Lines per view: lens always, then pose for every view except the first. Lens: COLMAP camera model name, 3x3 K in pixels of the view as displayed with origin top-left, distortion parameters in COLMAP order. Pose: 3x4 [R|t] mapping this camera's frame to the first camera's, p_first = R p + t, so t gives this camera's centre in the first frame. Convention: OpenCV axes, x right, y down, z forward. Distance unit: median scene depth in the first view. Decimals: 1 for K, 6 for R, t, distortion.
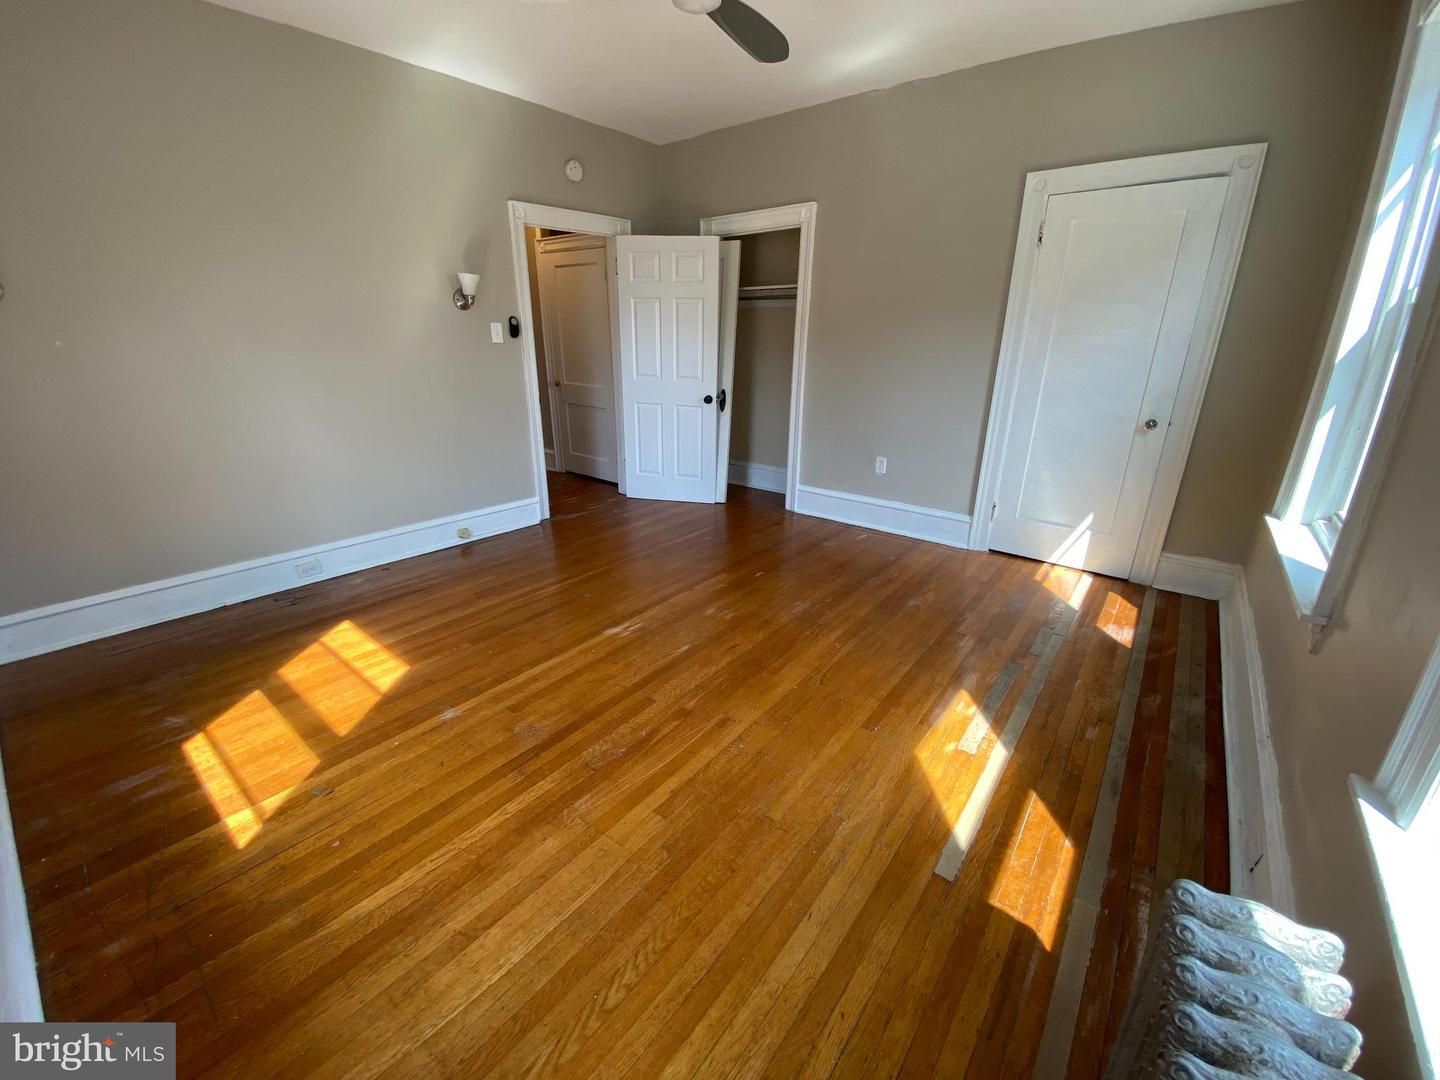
lens RADIAL K [[581.5, 0, 720.0], [0, 581.5, 540.0], [0, 0, 1]] dist [-0.041908, 0.000023]
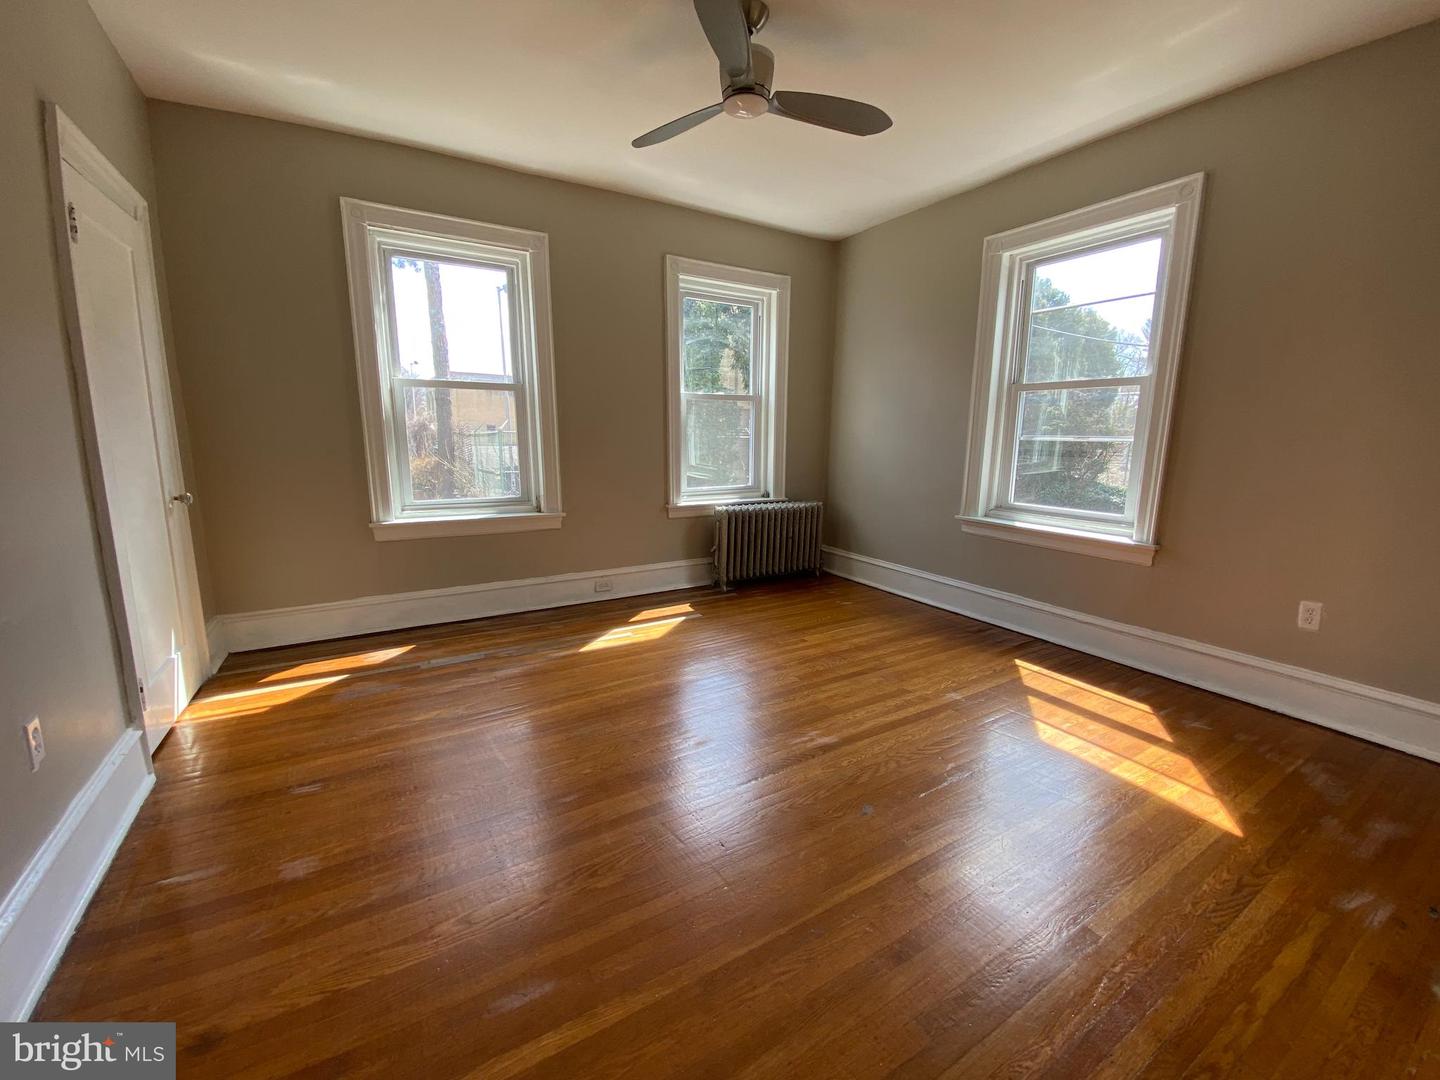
lens RADIAL K [[581.5, 0, 720.0], [0, 581.5, 540.0], [0, 0, 1]] dist [-0.041908, 0.000023]
pose [[-0.937247, -0.080762, 0.339183, -0.385727], [0.099577, 0.870285, 0.482378, -0.673678], [-0.334144, 0.485883, -0.807630, 2.047844]]
